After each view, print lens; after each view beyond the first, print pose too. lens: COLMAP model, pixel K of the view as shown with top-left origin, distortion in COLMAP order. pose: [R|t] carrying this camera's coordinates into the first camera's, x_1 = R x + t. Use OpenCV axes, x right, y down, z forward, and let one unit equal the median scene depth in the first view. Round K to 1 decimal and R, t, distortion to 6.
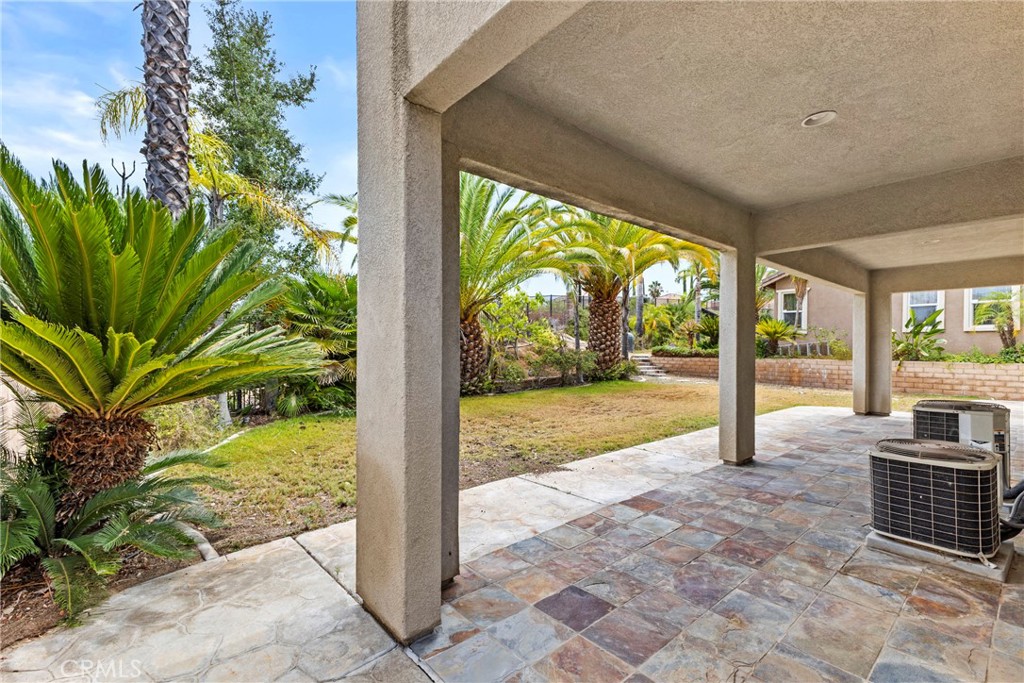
lens RADIAL K [[446.3, 0, 512.9], [0, 446.3, 343.6], [0, 0, 1]] dist [0.002292, 0.000282]
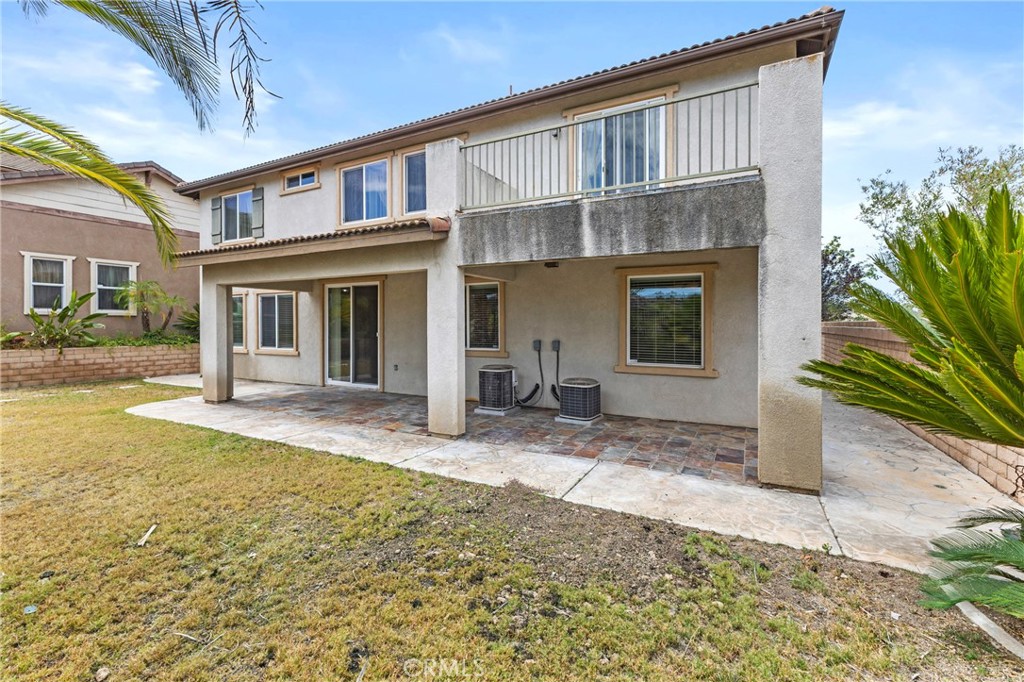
lens RADIAL K [[446.3, 0, 512.8], [0, 446.3, 330.8], [0, 0, 1]] dist [0.002292, 0.000282]
pose [[-0.359005, -0.020368, 0.933114, -0.303186], [-0.007859, 0.999792, 0.018800, -0.021437], [-0.933303, -0.000584, -0.359090, 0.542240]]
